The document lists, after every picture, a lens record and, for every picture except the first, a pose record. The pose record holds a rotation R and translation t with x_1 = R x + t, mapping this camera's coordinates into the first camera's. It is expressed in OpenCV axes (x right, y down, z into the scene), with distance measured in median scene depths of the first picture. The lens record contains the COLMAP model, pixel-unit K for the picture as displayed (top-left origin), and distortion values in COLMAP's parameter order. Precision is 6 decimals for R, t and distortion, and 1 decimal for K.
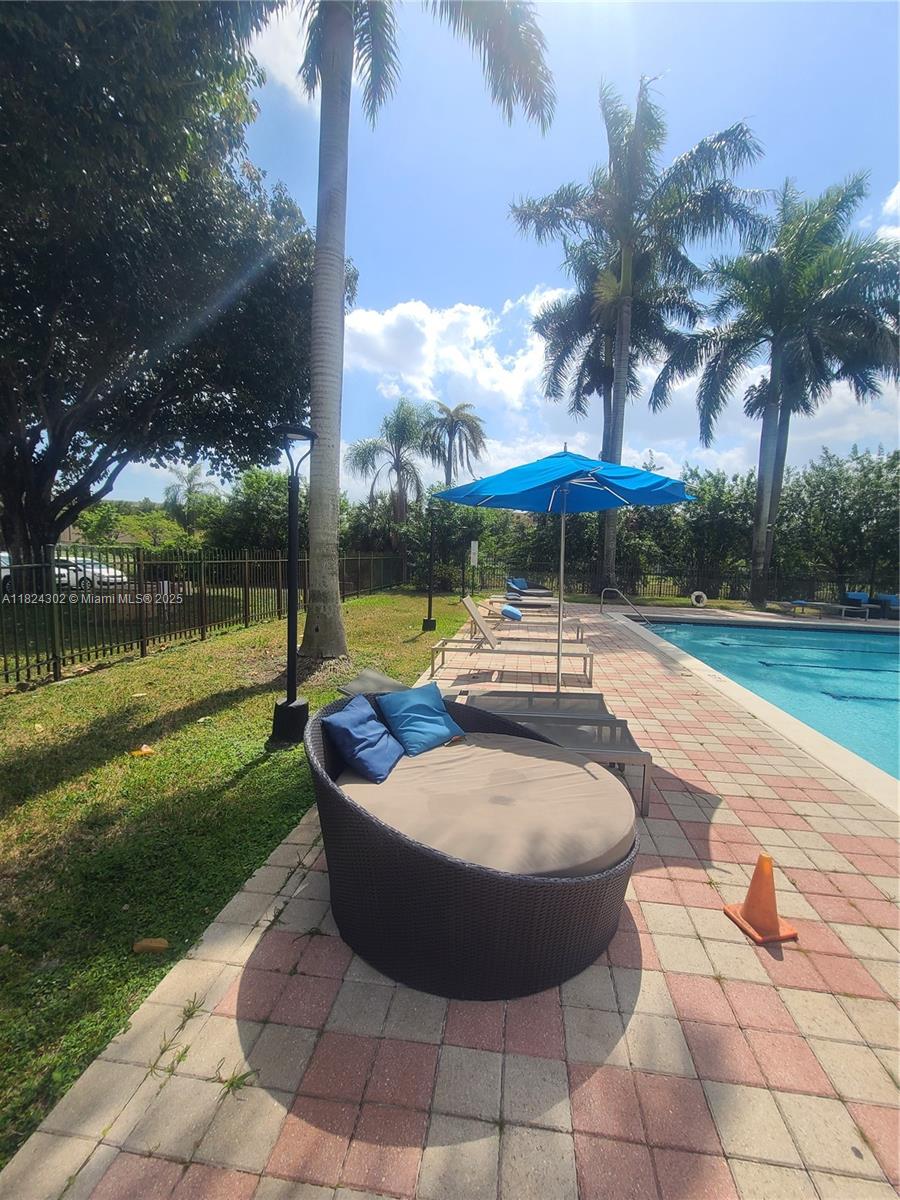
lens RADIAL K [[501.7, 0, 458.8], [0, 501.7, 606.9], [0, 0, 1]] dist [-0.000573, -0.000516]
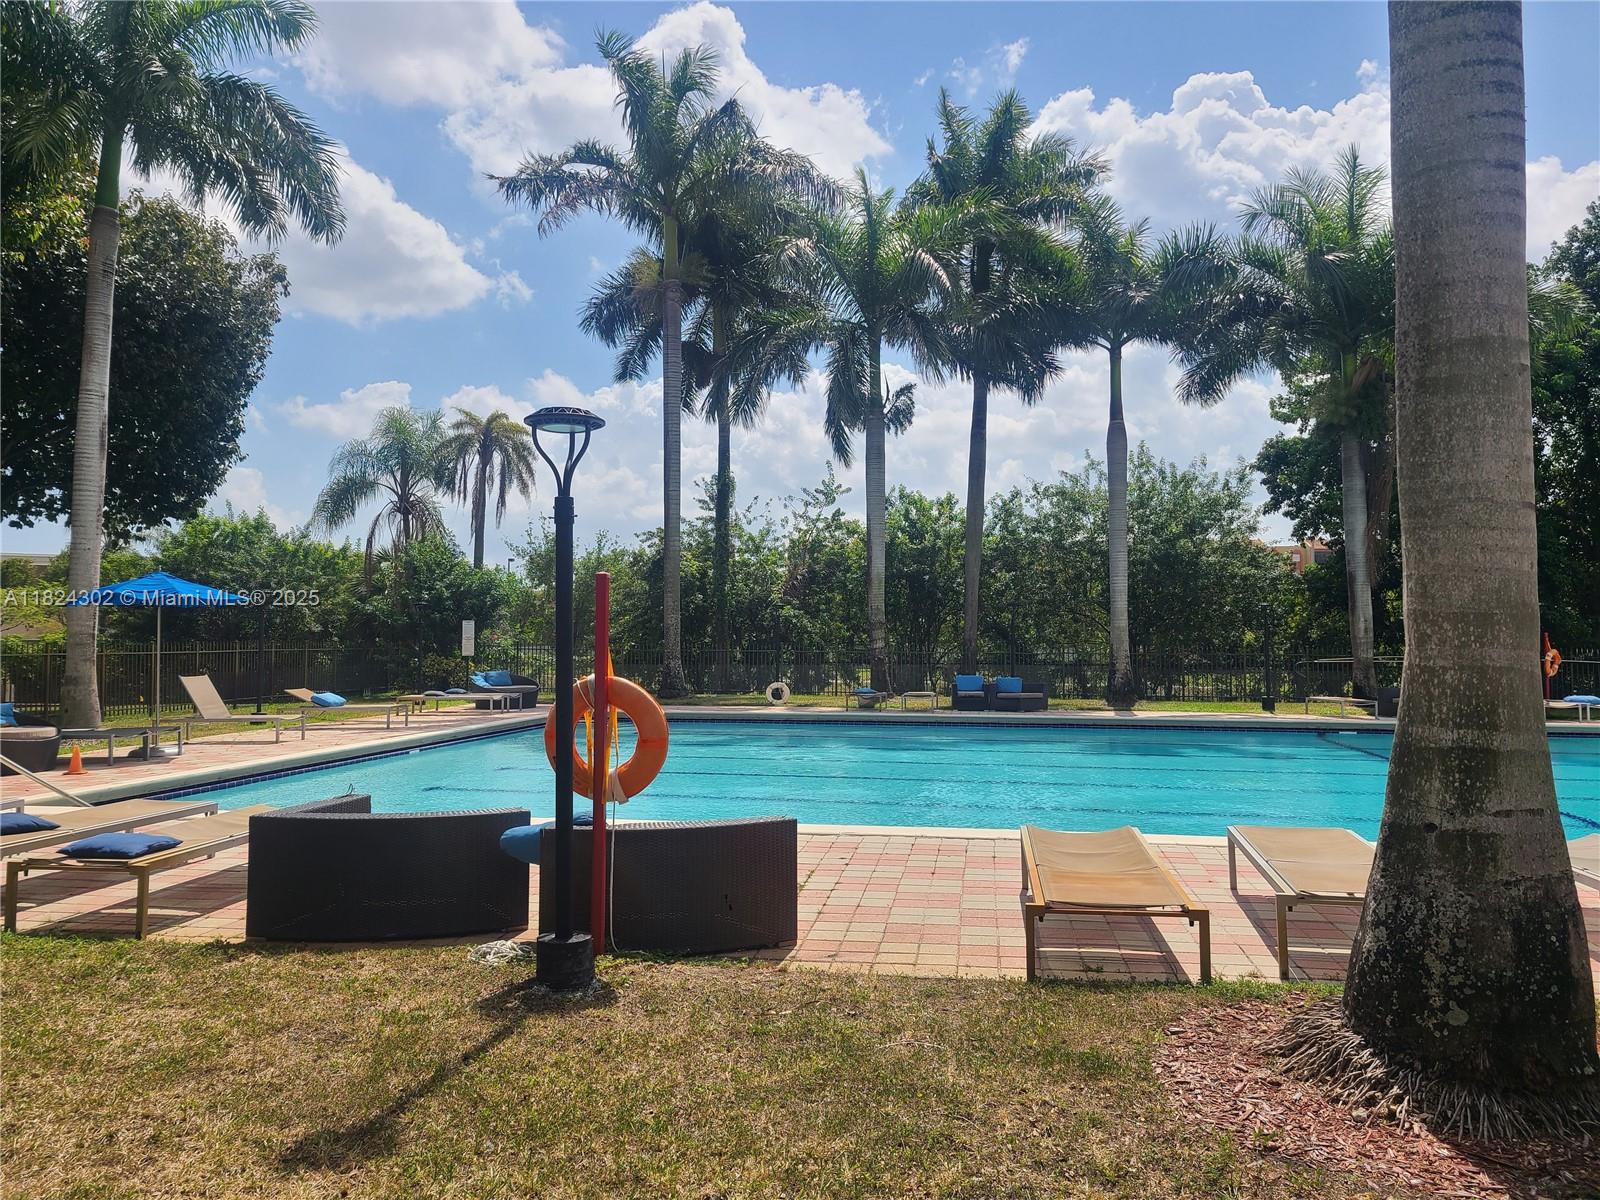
lens RADIAL K [[1194.7, 0, 794.8], [0, 1194.7, 589.8], [0, 0, 1]] dist [0.055369, -0.030450]
pose [[0.998928, -0.033025, -0.032430, 0.618783], [0.027840, 0.988442, -0.149018, 0.098234], [0.036977, 0.147956, 0.988302, -0.713005]]
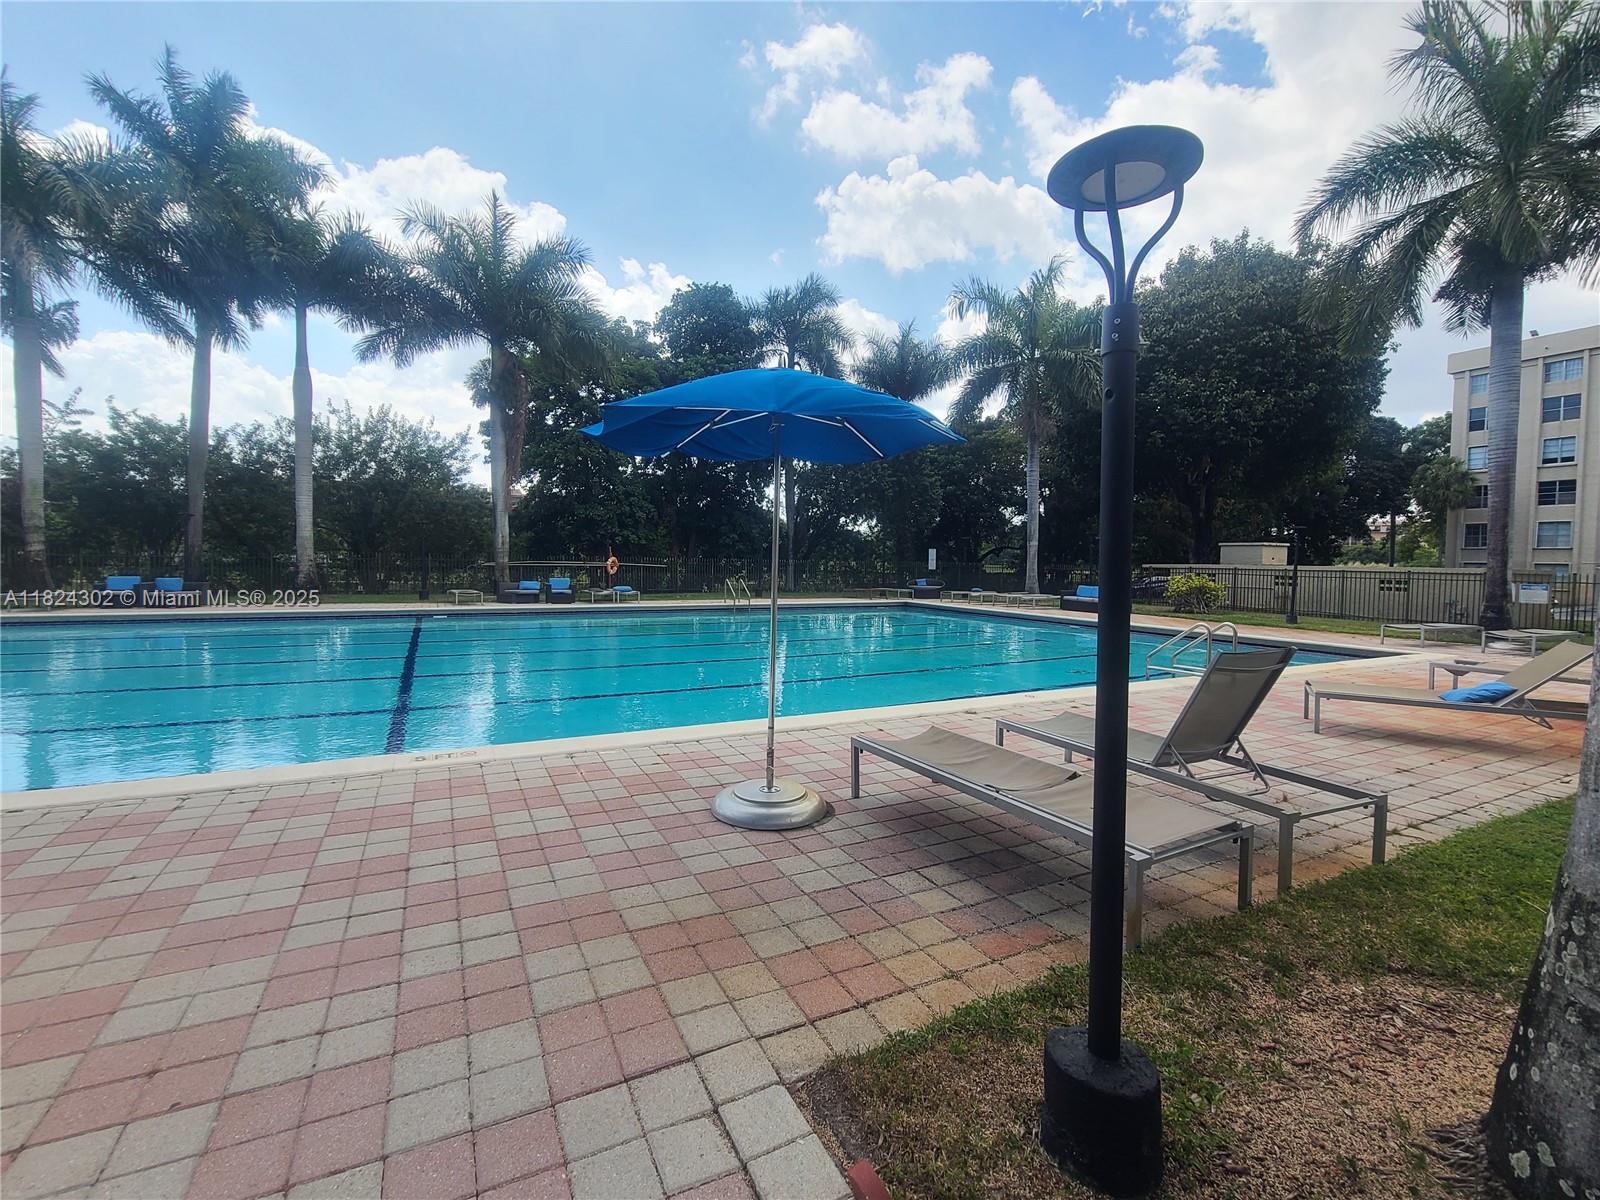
lens RADIAL K [[715.8, 0, 807.2], [0, 715.8, 581.6], [0, 0, 1]] dist [0.001650, -0.001111]
pose [[0.818961, -0.040664, 0.572407, 1.048884], [0.072632, 0.996809, -0.033103, 0.094854], [-0.569234, 0.068685, 0.819301, -0.528609]]
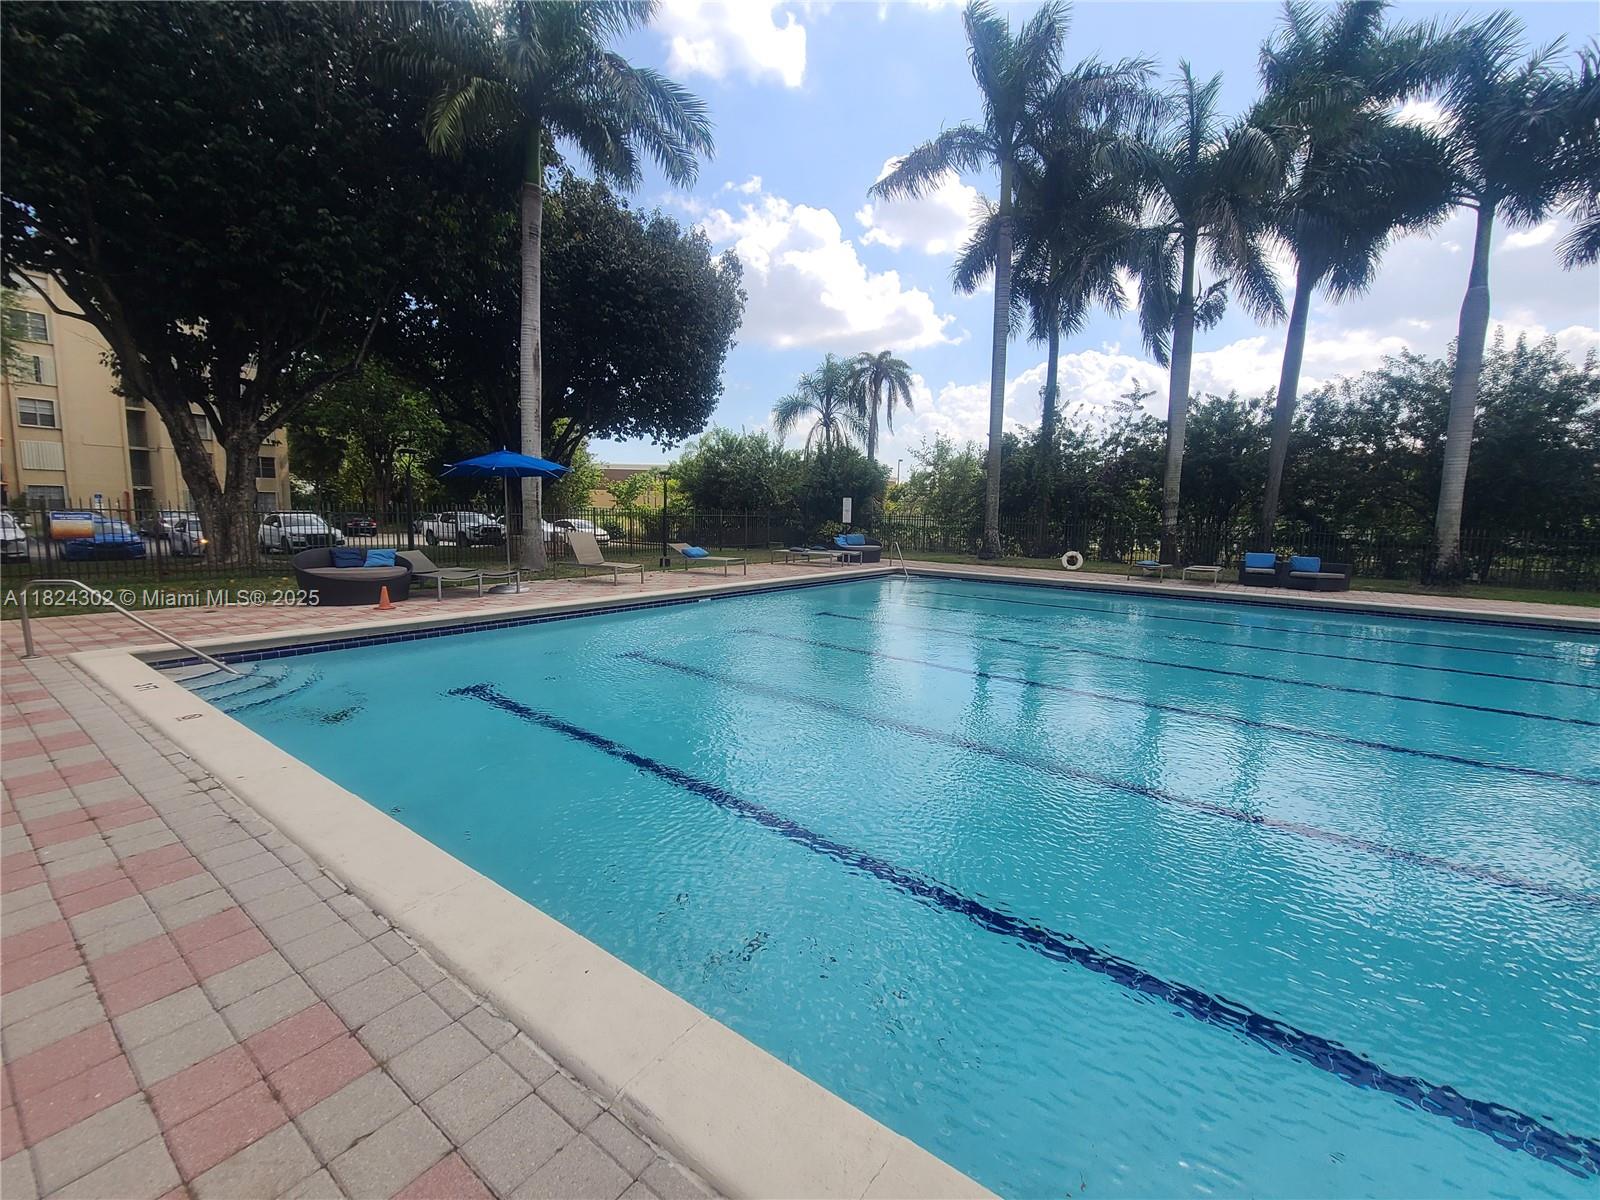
lens RADIAL K [[669.0, 0, 812.2], [0, 669.0, 590.6], [0, 0, 1]] dist [-0.000573, -0.000516]
pose [[0.880814, 0.041045, -0.471680, 0.690415], [-0.041032, 0.999105, 0.010317, 0.045235], [0.471682, 0.010267, 0.881709, -0.211439]]
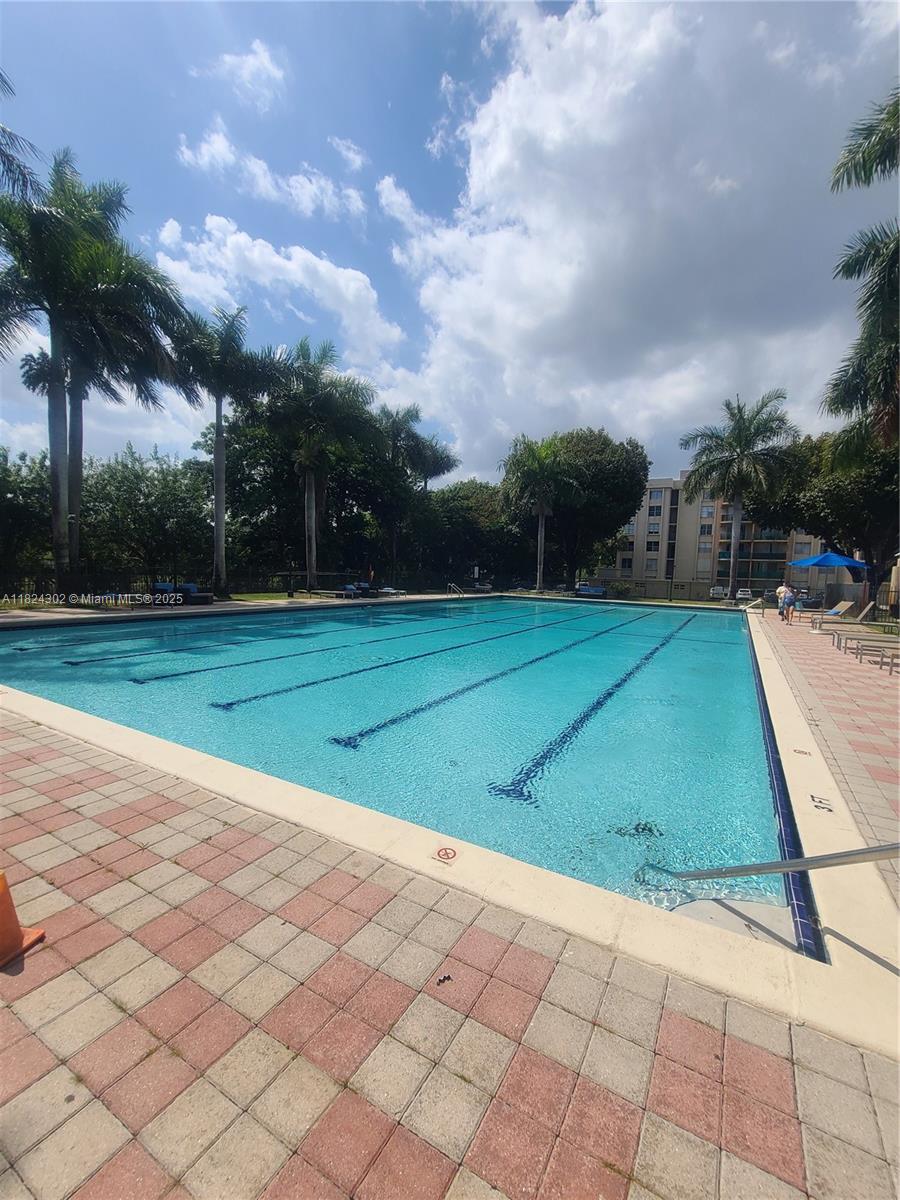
lens RADIAL K [[501.7, 0, 459.8], [0, 501.7, 605.4], [0, 0, 1]] dist [-0.000573, -0.000516]
pose [[0.375119, -0.083782, 0.923183, 0.016506], [0.074015, 0.995435, 0.060265, 0.001900], [-0.924017, 0.045723, 0.379607, -0.019875]]
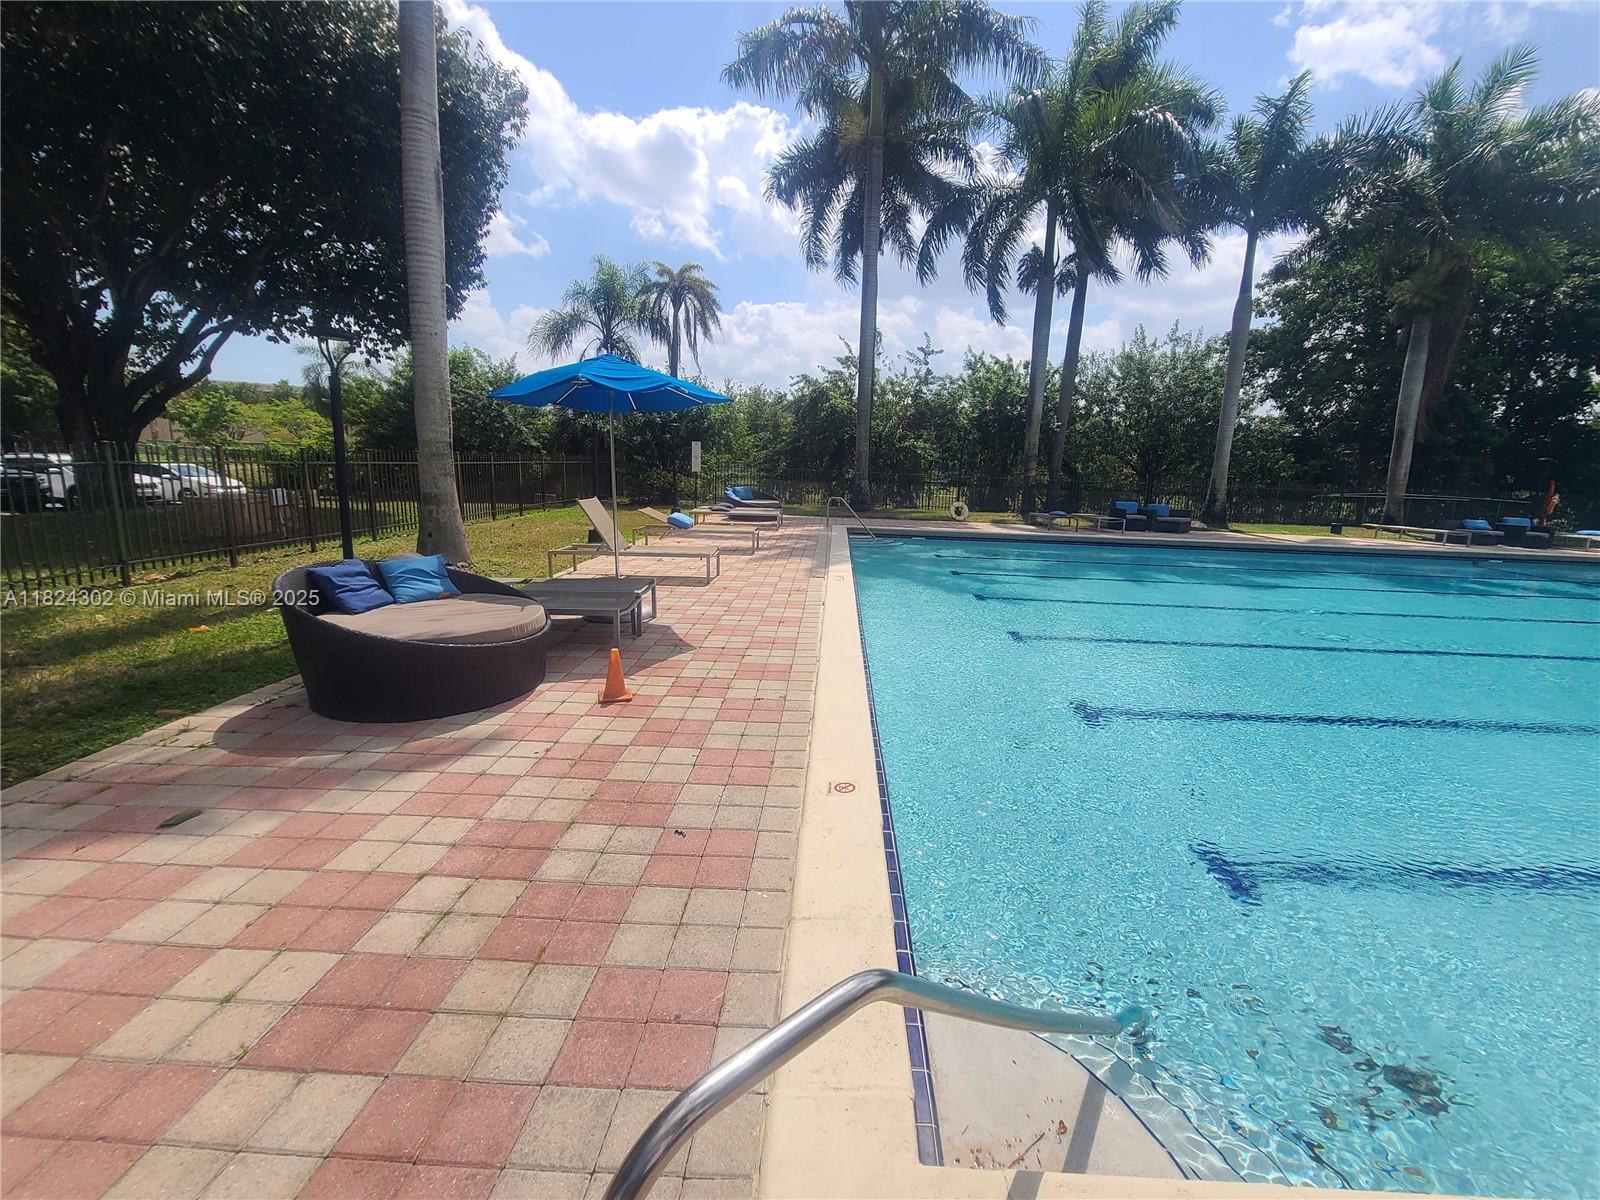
lens RADIAL K [[669.0, 0, 811.2], [0, 669.0, 585.4], [0, 0, 1]] dist [-0.000573, -0.000516]
pose [[0.995740, -0.015999, 0.090802, 0.134025], [0.008777, 0.996805, 0.079386, 0.019896], [-0.091782, -0.078251, 0.992700, -0.133982]]
